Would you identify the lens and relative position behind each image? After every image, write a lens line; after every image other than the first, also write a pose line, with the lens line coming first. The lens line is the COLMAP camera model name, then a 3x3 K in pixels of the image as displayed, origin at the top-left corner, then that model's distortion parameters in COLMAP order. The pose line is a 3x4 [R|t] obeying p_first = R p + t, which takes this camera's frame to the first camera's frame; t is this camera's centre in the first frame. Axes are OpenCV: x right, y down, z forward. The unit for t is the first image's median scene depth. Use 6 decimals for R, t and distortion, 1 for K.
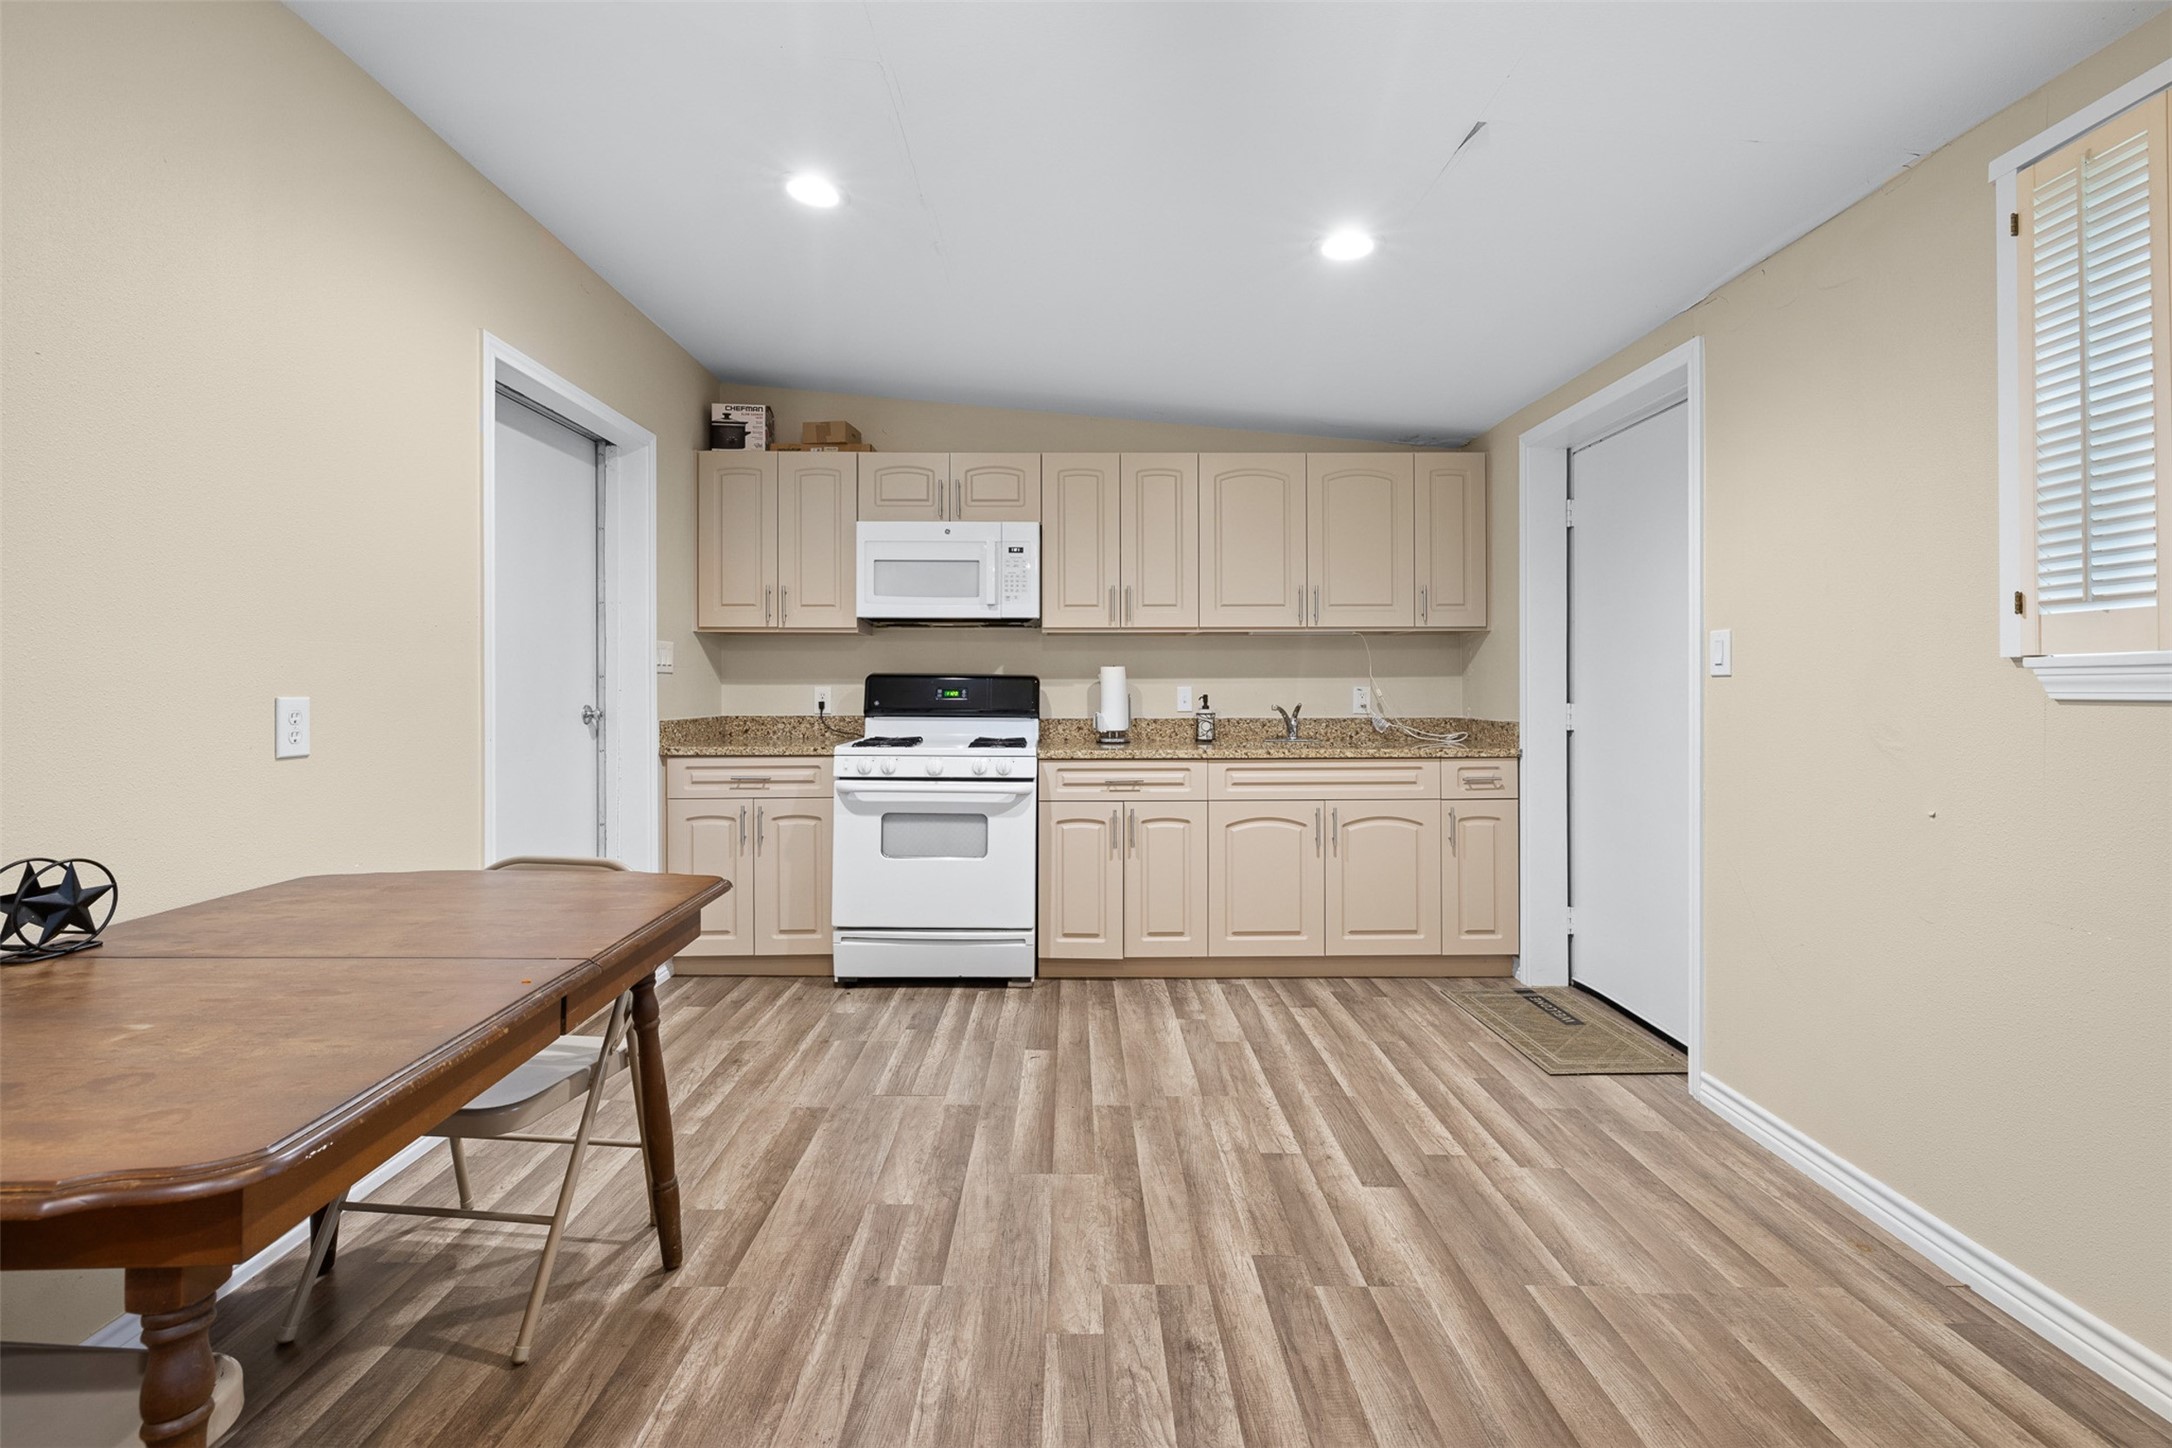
lens RADIAL K [[918.4, 0, 1072.6], [0, 918.4, 683.6], [0, 0, 1]] dist [0.000487, 0.000209]
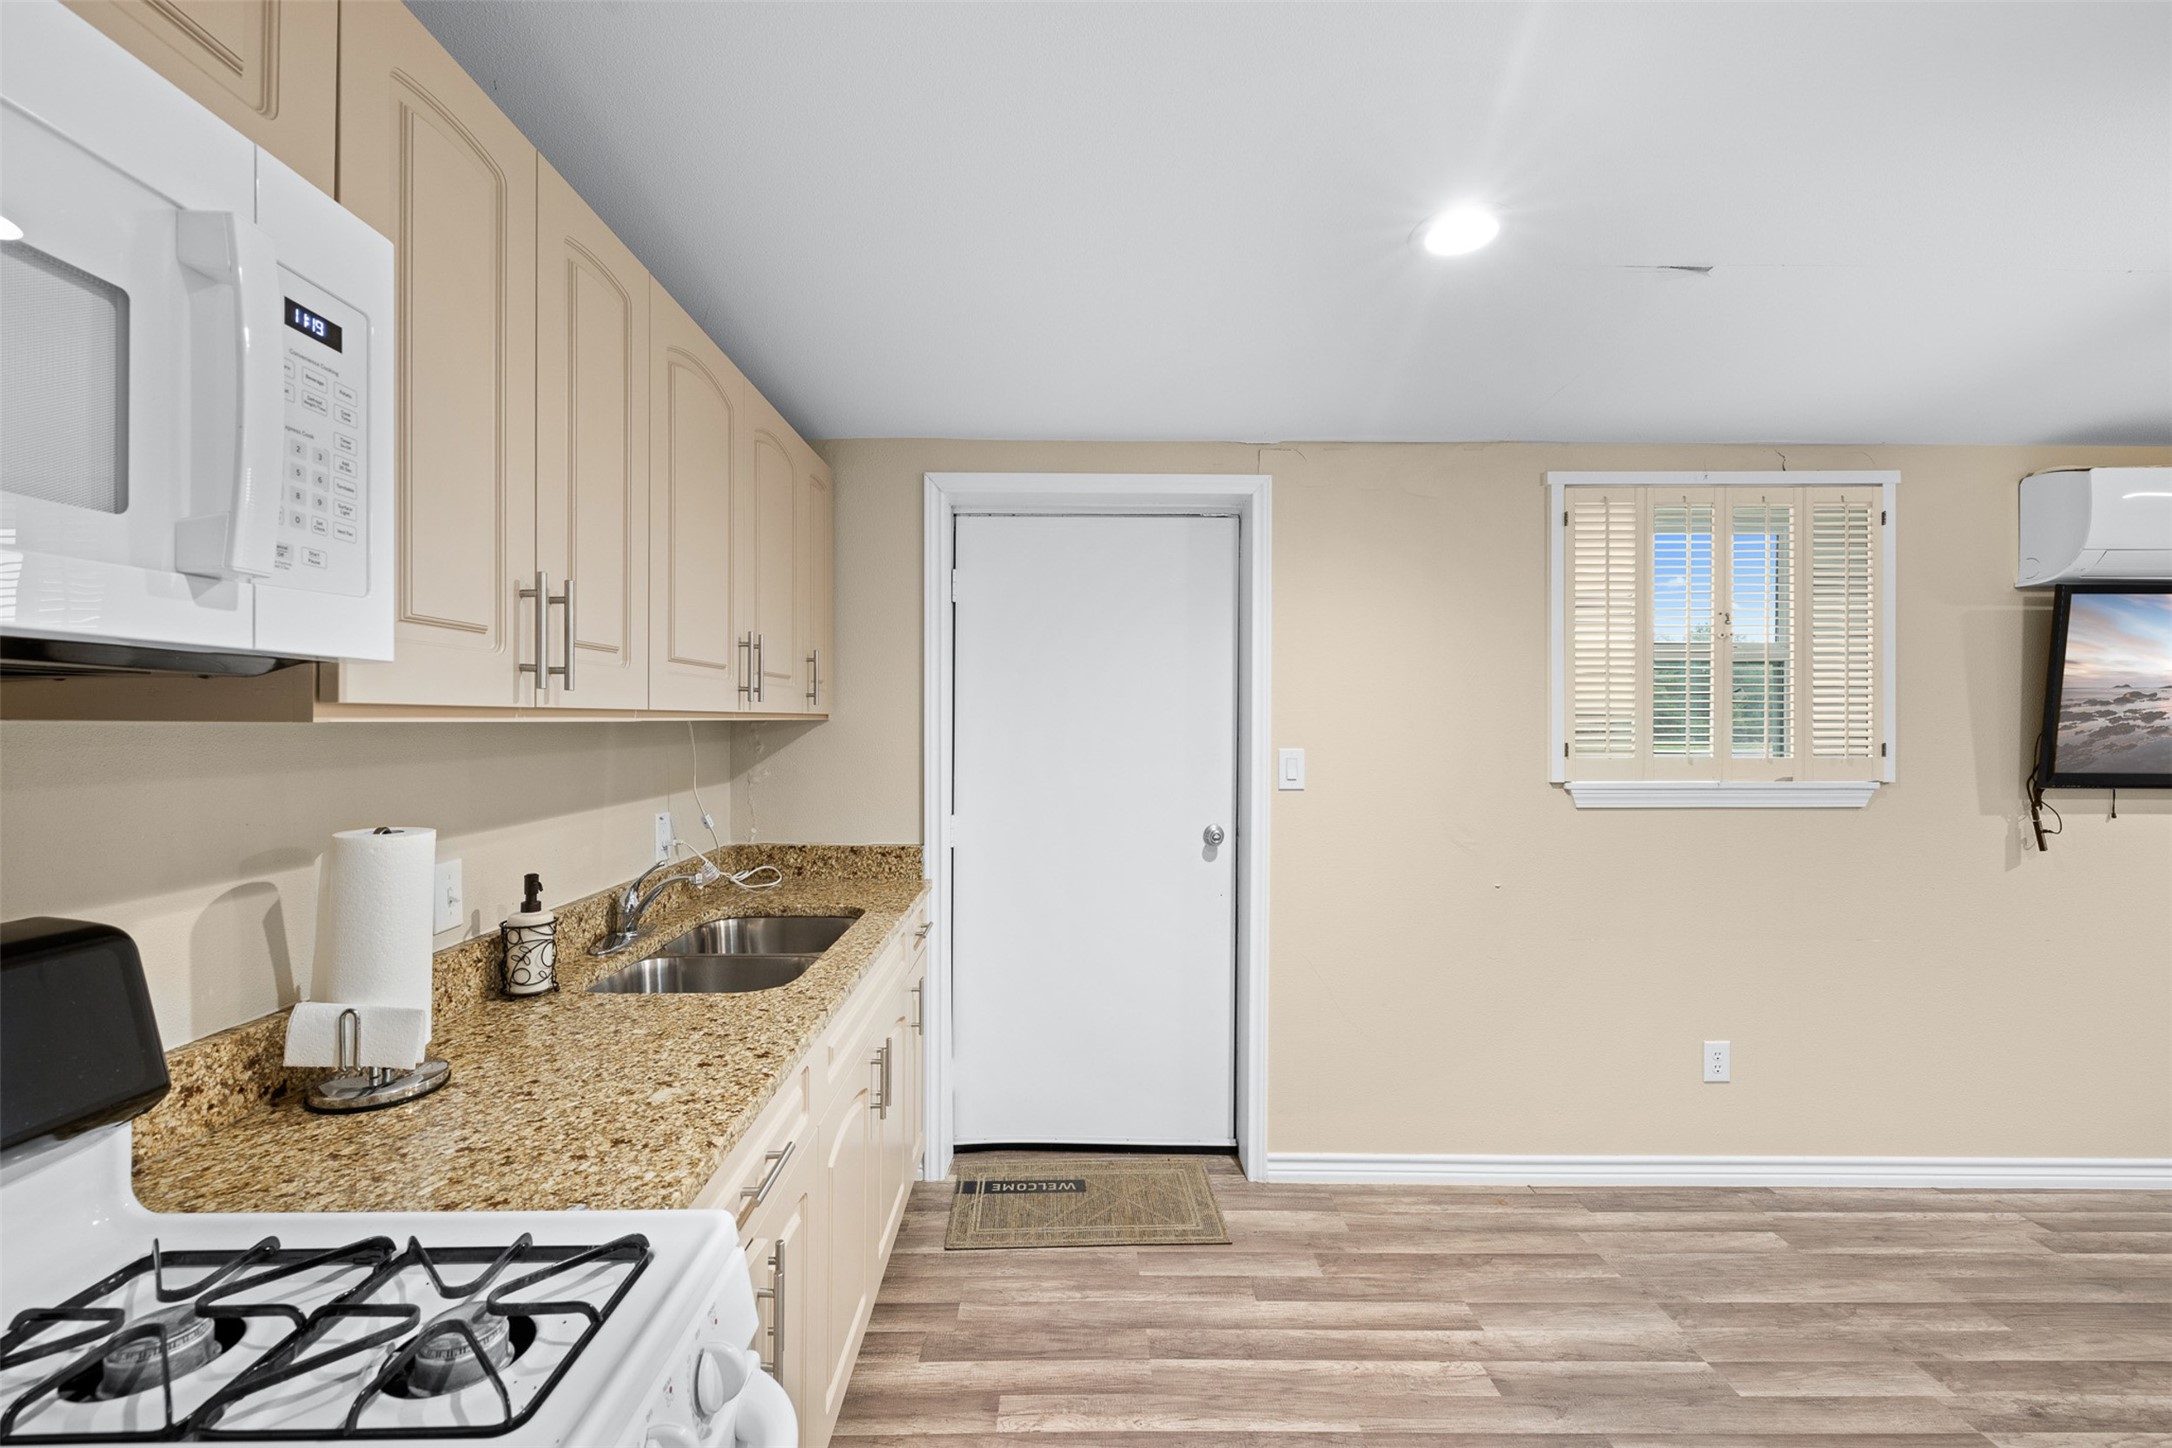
lens RADIAL K [[911.0, 0, 1073.6], [0, 911.0, 722.9], [0, 0, 1]] dist [0.001724, 0.000155]
pose [[-0.003394, 0.000213, 0.999994, -0.281822], [-0.004342, 0.999991, -0.000227, -0.061721], [-0.999985, -0.004343, -0.003393, 0.887076]]
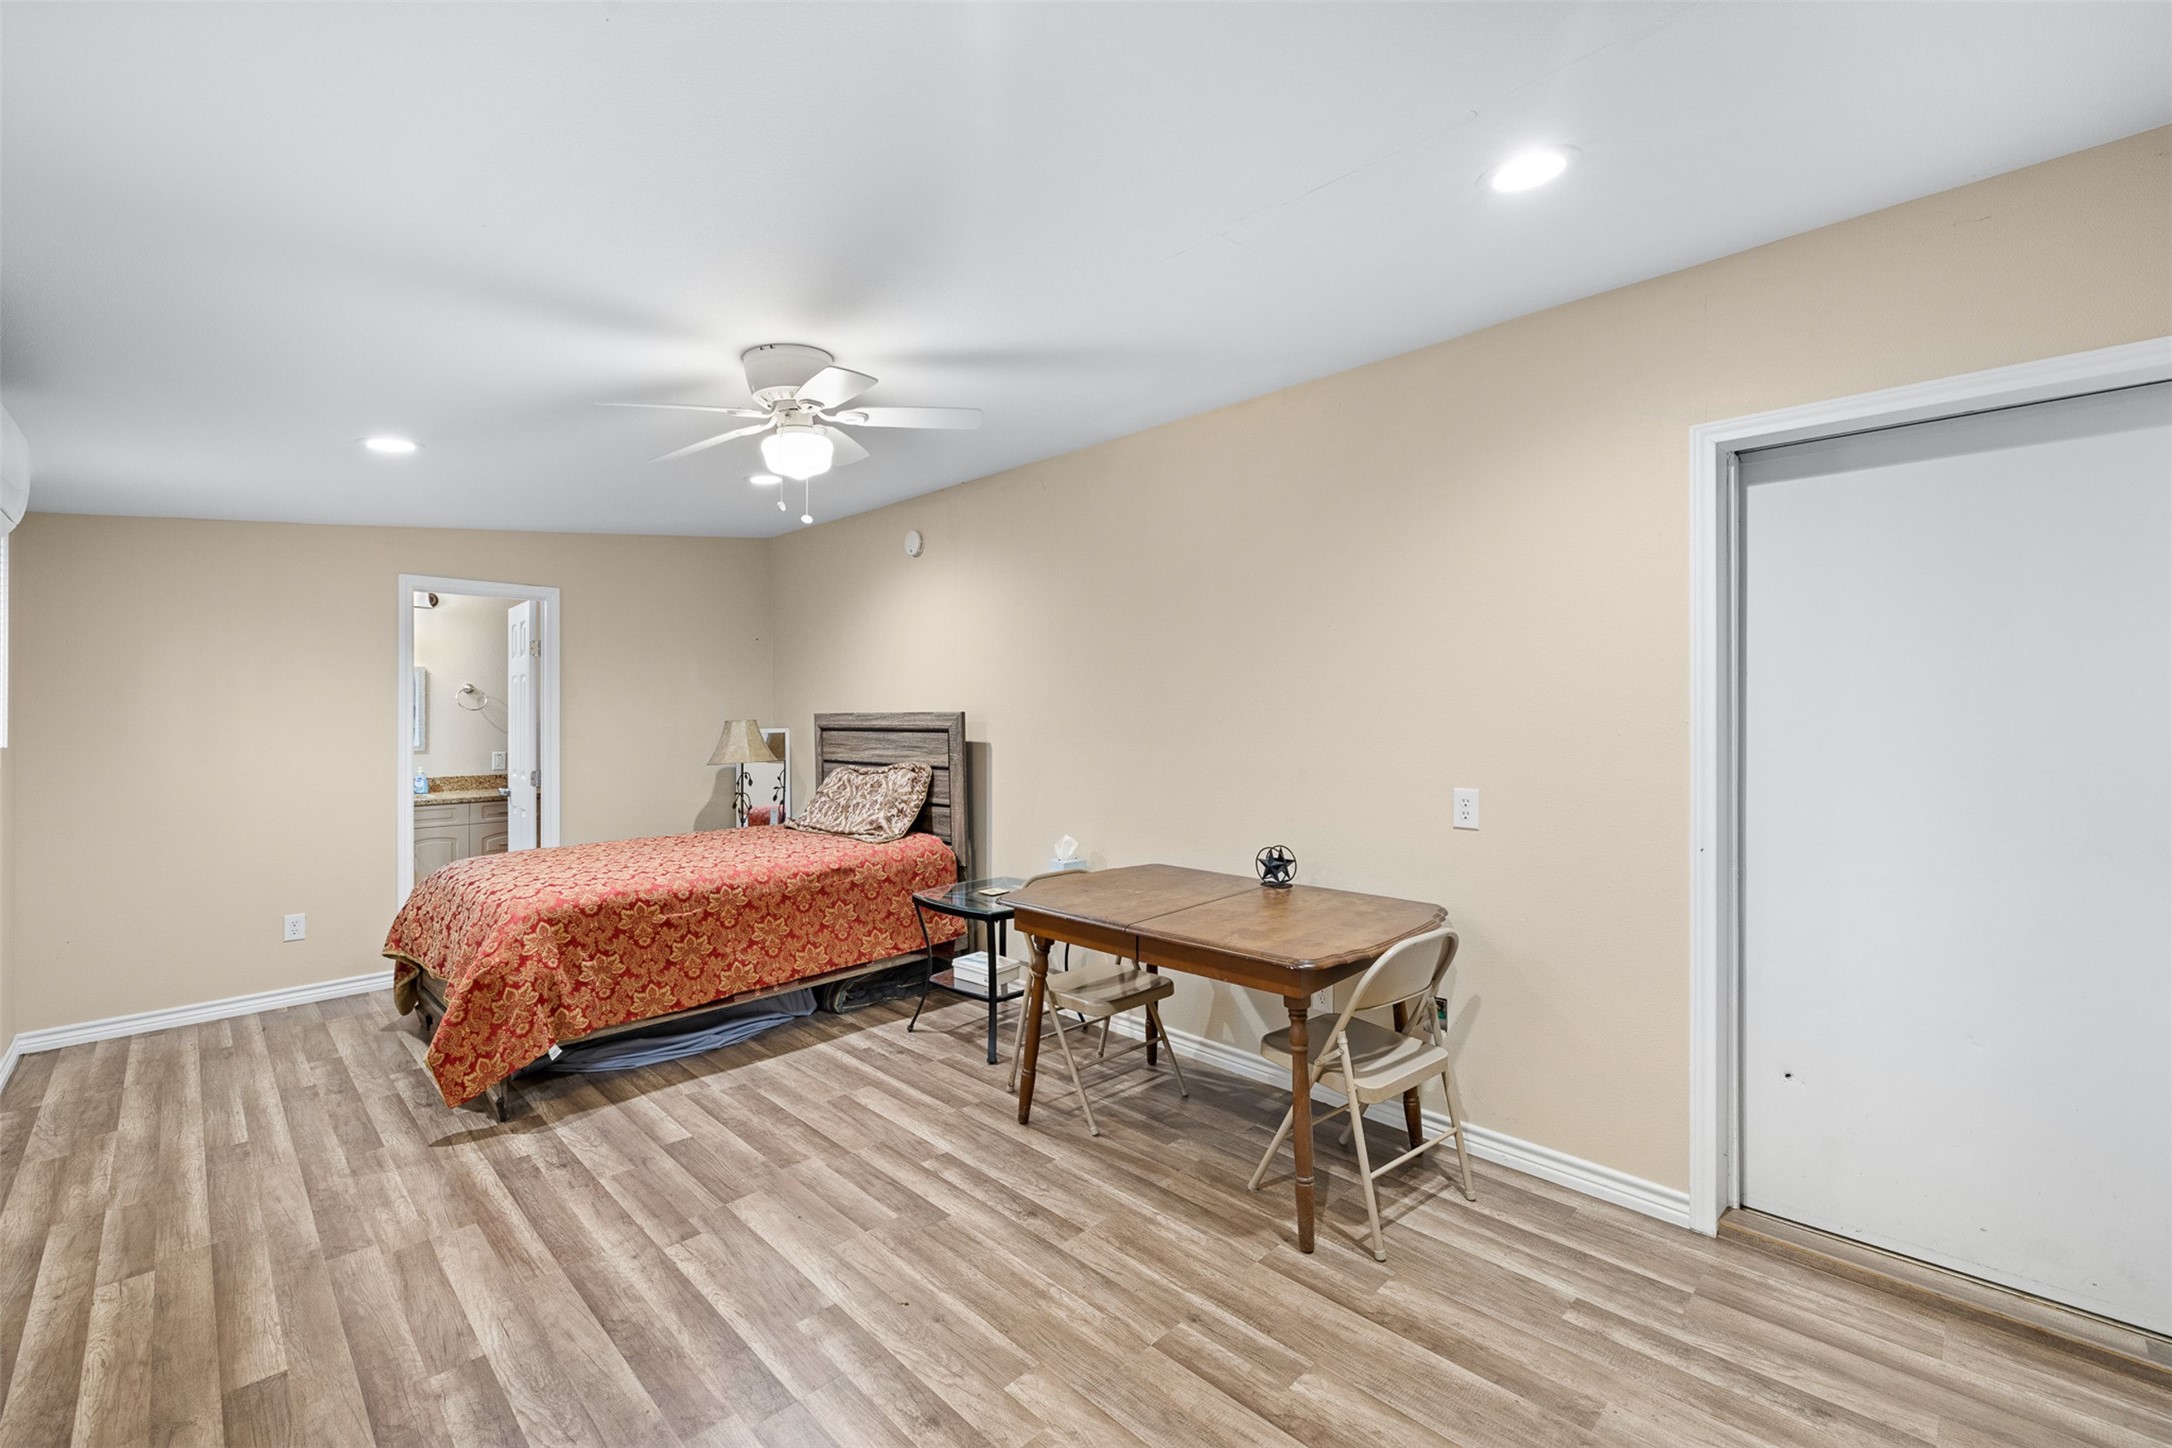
lens RADIAL K [[911.0, 0, 1073.6], [0, 911.0, 722.9], [0, 0, 1]] dist [0.001724, 0.000155]
pose [[-0.714315, 0.008874, -0.699768, 0.345703], [0.004743, 0.999958, 0.007839, -0.057001], [0.699808, 0.002281, -0.714327, 0.855710]]
